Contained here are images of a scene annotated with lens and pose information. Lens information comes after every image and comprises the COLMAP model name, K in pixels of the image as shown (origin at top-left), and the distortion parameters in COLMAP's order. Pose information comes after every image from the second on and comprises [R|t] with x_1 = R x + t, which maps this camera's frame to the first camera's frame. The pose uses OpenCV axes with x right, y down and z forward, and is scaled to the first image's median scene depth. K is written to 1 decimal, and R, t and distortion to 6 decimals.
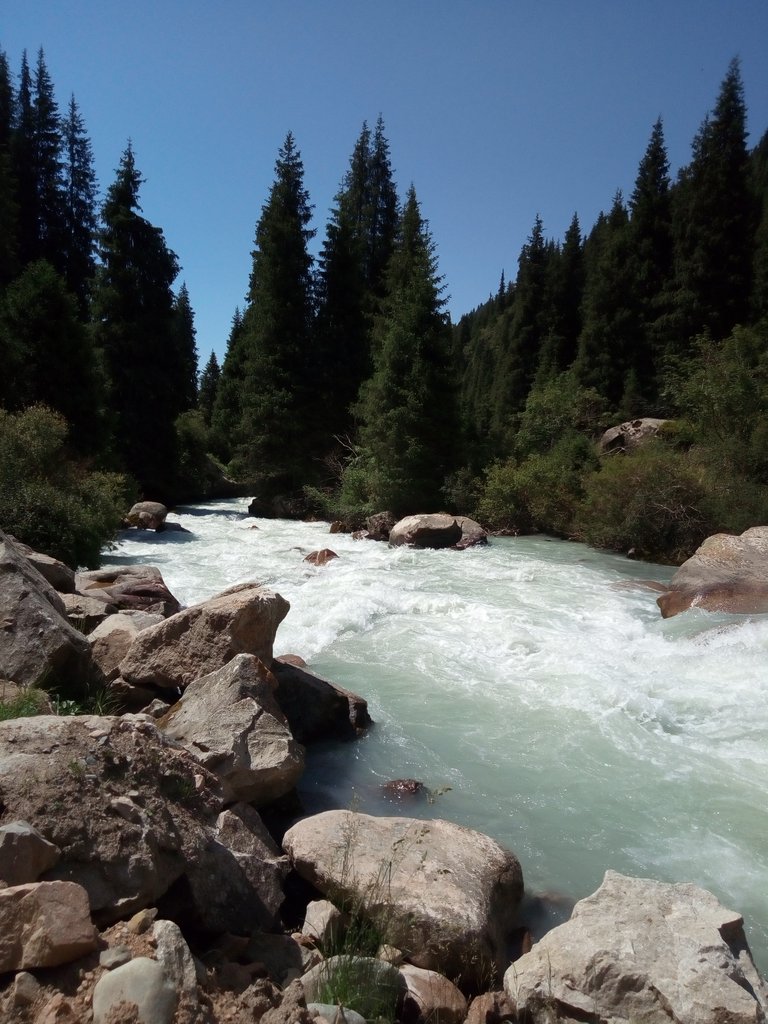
lens RADIAL K [[759.7, 0, 384.0], [0, 759.7, 512.0], [0, 0, 1]] dist [0.042149, -0.000256]
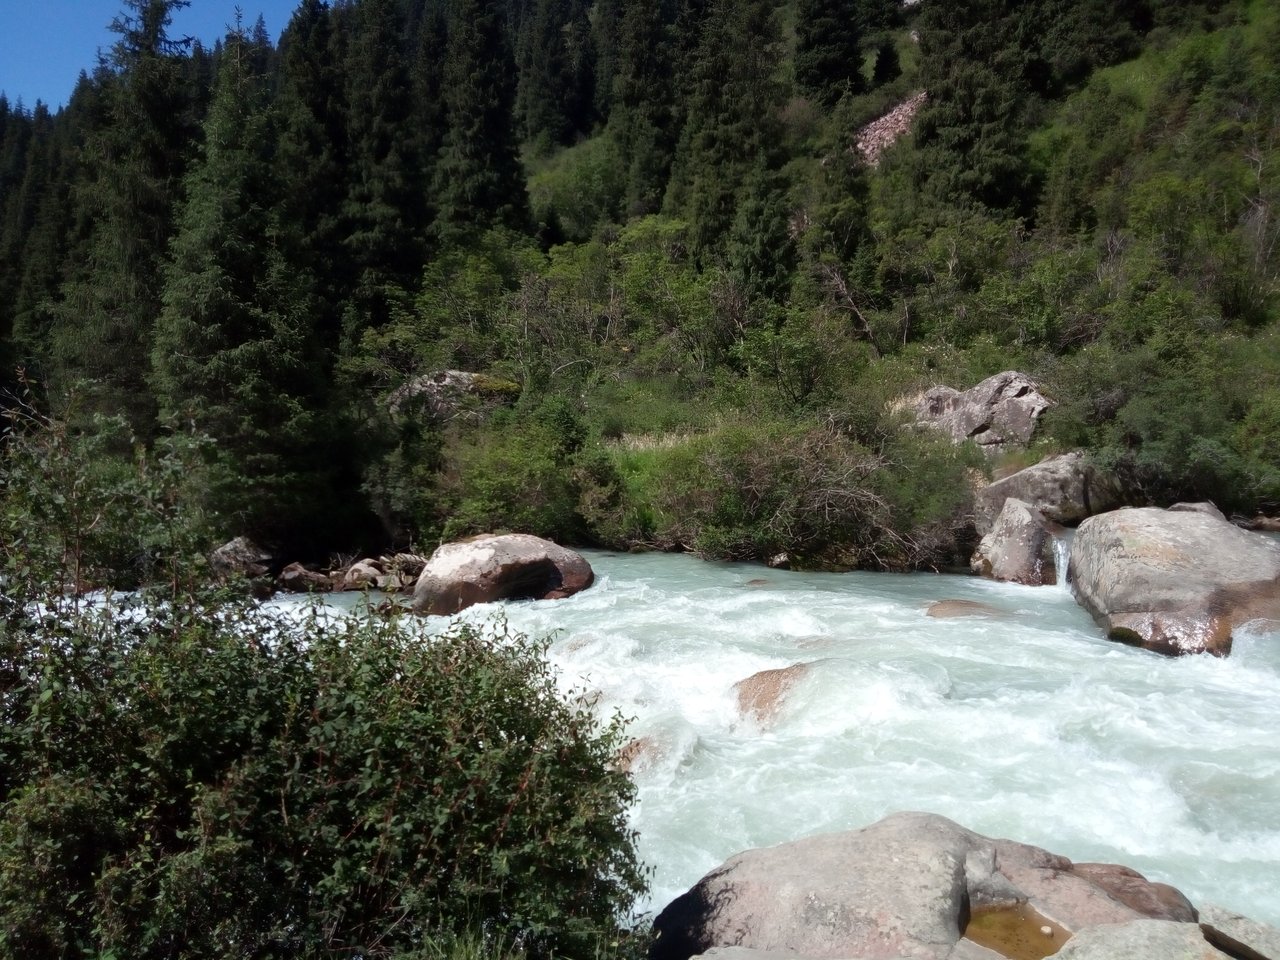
lens RADIAL K [[949.7, 0, 640.0], [0, 949.7, 480.0], [0, 0, 1]] dist [0.042149, -0.000256]
pose [[0.688907, -0.065692, 0.721866, -0.280636], [0.070928, 0.997215, 0.023060, -0.036289], [-0.721371, 0.035314, 0.691648, 0.339822]]
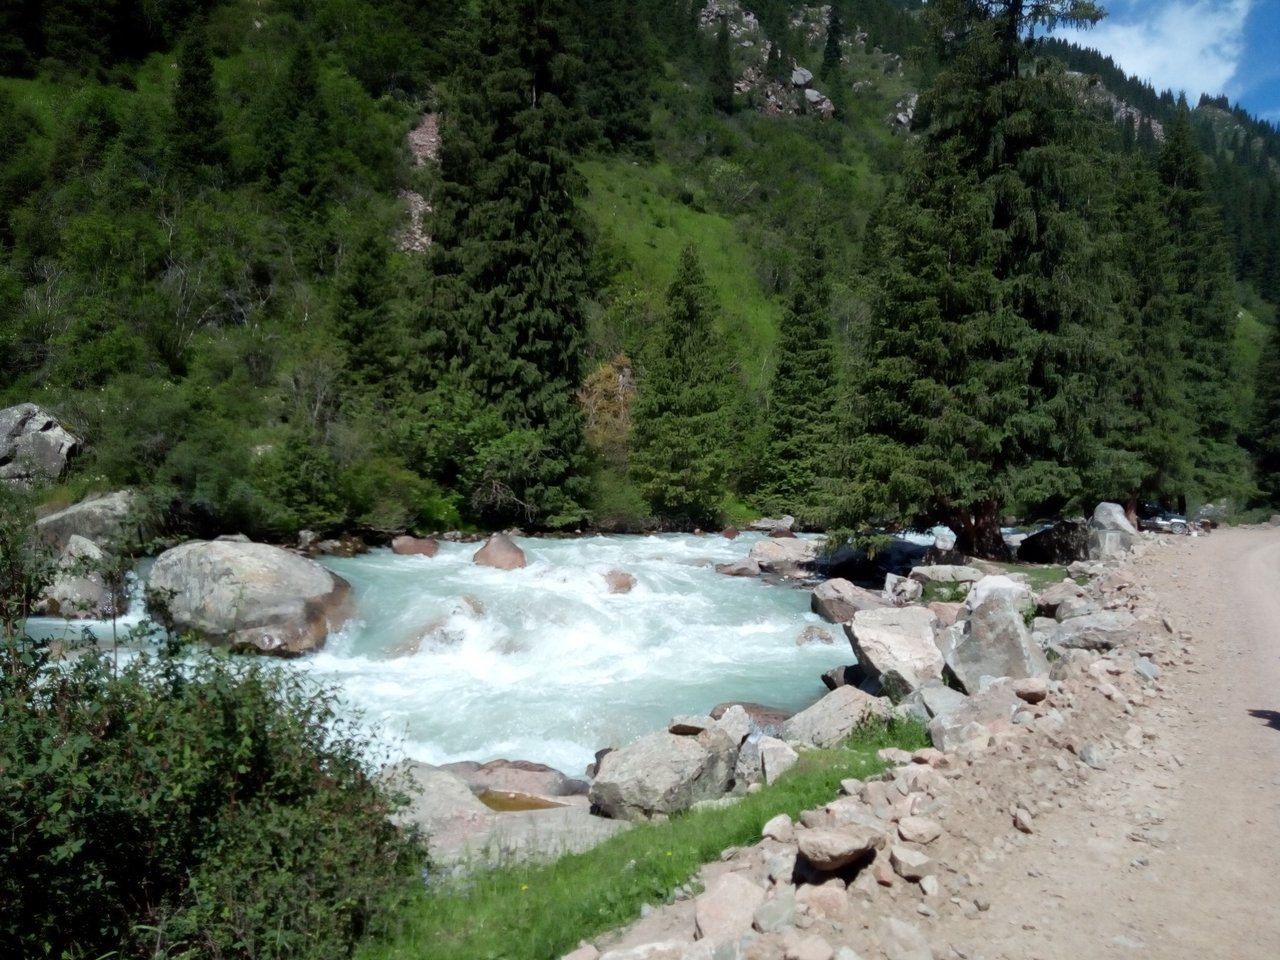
lens RADIAL K [[949.7, 0, 640.0], [0, 949.7, 480.0], [0, 0, 1]] dist [0.042149, -0.000256]
pose [[-0.314493, -0.040791, 0.948383, -0.421399], [0.014610, 0.998750, 0.047803, -0.061492], [-0.949147, 0.028889, -0.313504, 0.482714]]
